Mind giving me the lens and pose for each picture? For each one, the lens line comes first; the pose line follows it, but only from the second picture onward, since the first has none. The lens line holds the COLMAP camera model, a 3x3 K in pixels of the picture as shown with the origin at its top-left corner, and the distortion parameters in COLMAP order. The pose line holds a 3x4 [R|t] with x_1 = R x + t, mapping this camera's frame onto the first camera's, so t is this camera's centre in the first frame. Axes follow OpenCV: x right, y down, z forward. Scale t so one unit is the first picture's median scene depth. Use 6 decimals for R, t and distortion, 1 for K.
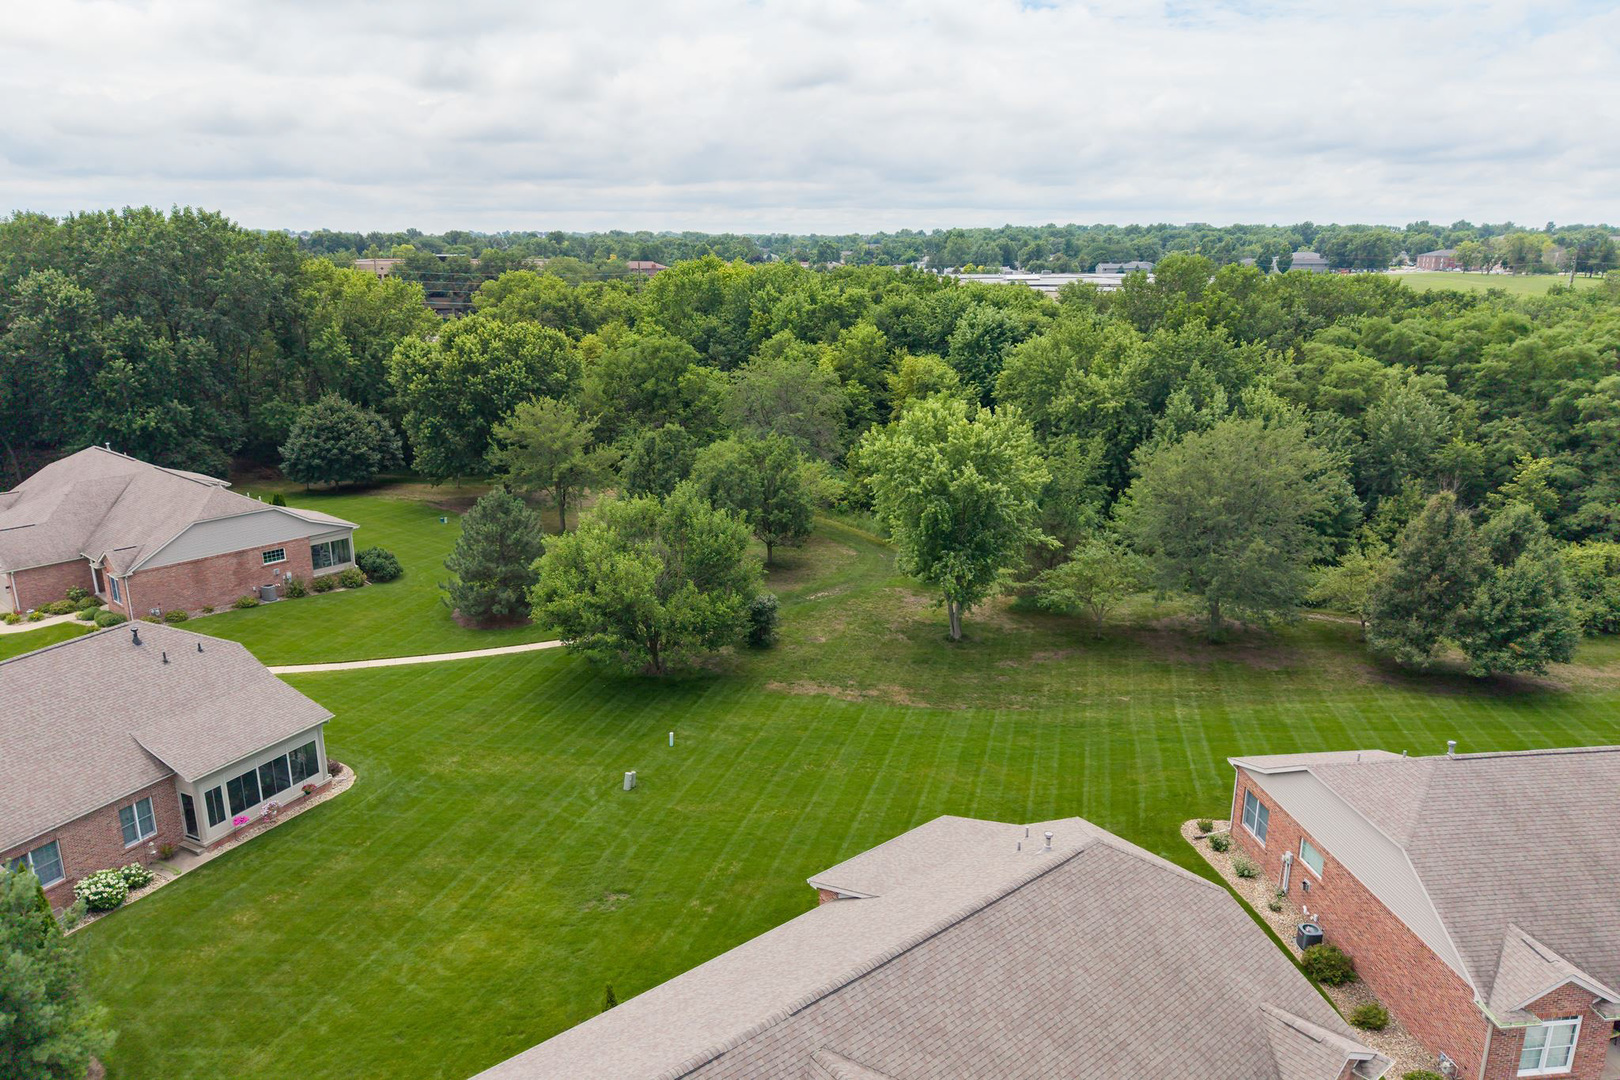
lens RADIAL K [[1080.5, 0, 810.0], [0, 1080.5, 540.0], [0, 0, 1]] dist [0.042814, -0.044138]
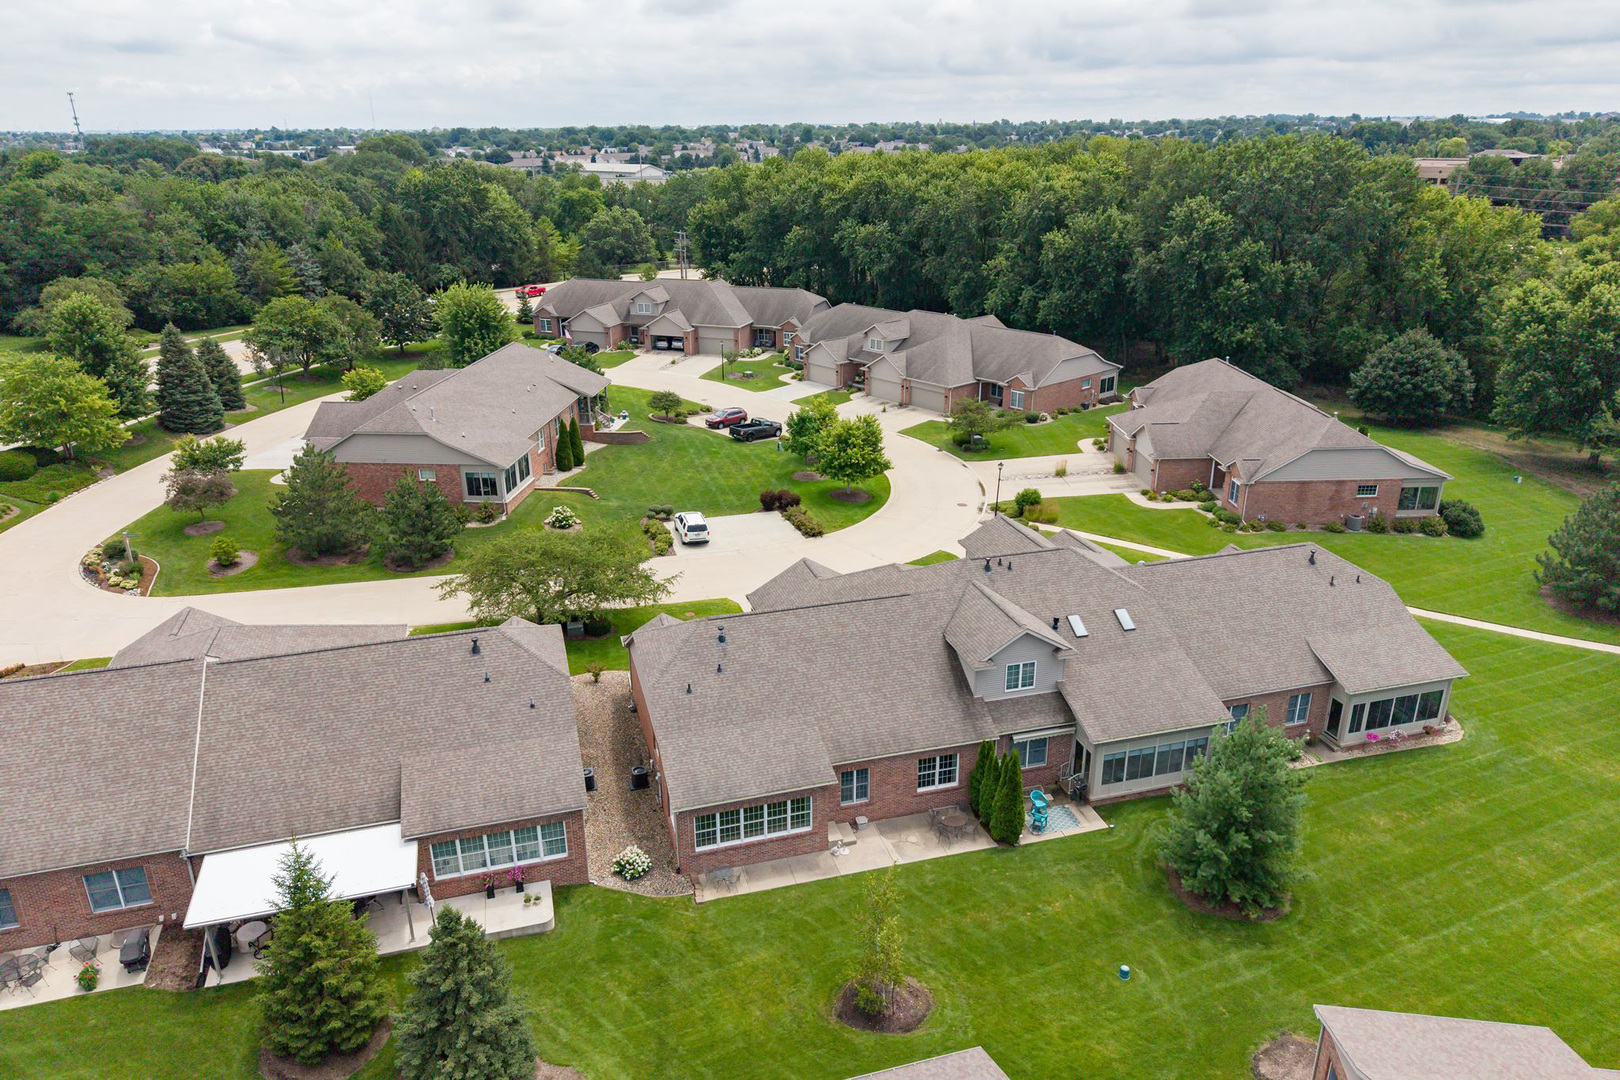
lens RADIAL K [[1080.5, 0, 810.0], [0, 1080.5, 540.0], [0, 0, 1]] dist [0.042814, -0.044138]
pose [[0.671721, 0.258455, -0.694256, -0.098621], [-0.190024, 0.965924, 0.175734, -0.022366], [0.716018, 0.013881, 0.697944, -0.149169]]
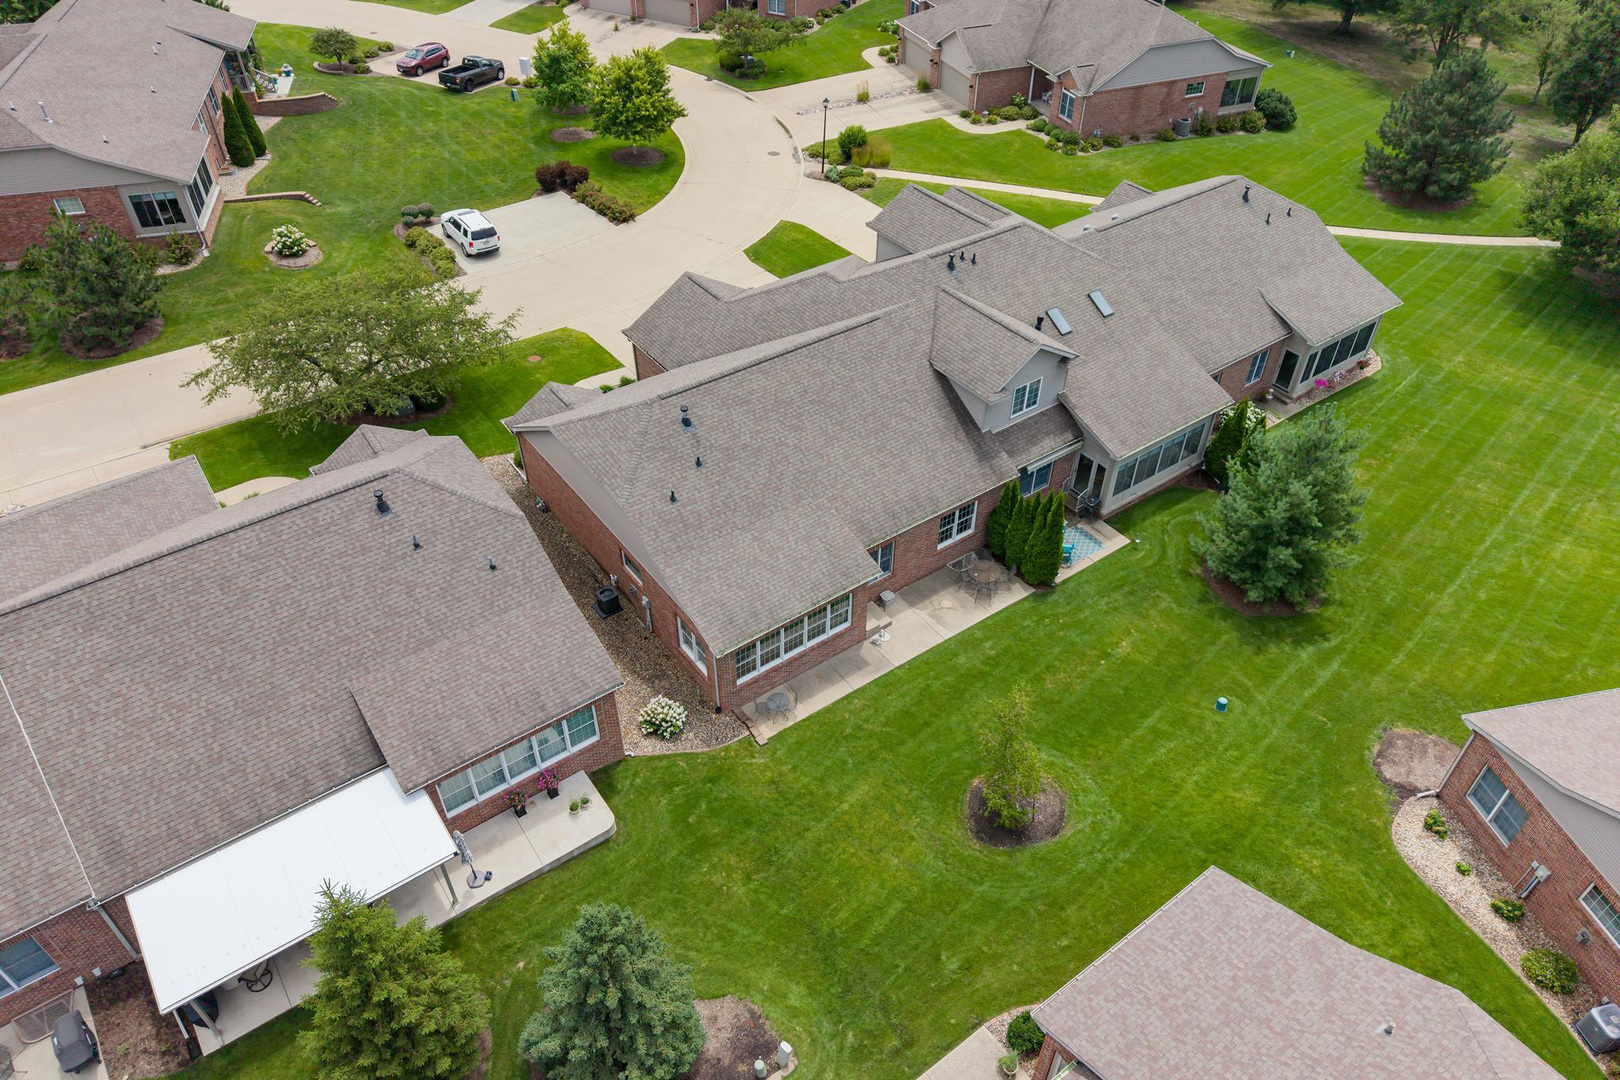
lens RADIAL K [[1080.5, 0, 810.0], [0, 1080.5, 540.0], [0, 0, 1]] dist [0.042814, -0.044138]
pose [[0.883433, 0.308881, -0.352334, -0.316573], [-0.127850, 0.882325, 0.452942, -0.028239], [0.450779, -0.355098, 0.818965, -0.143021]]
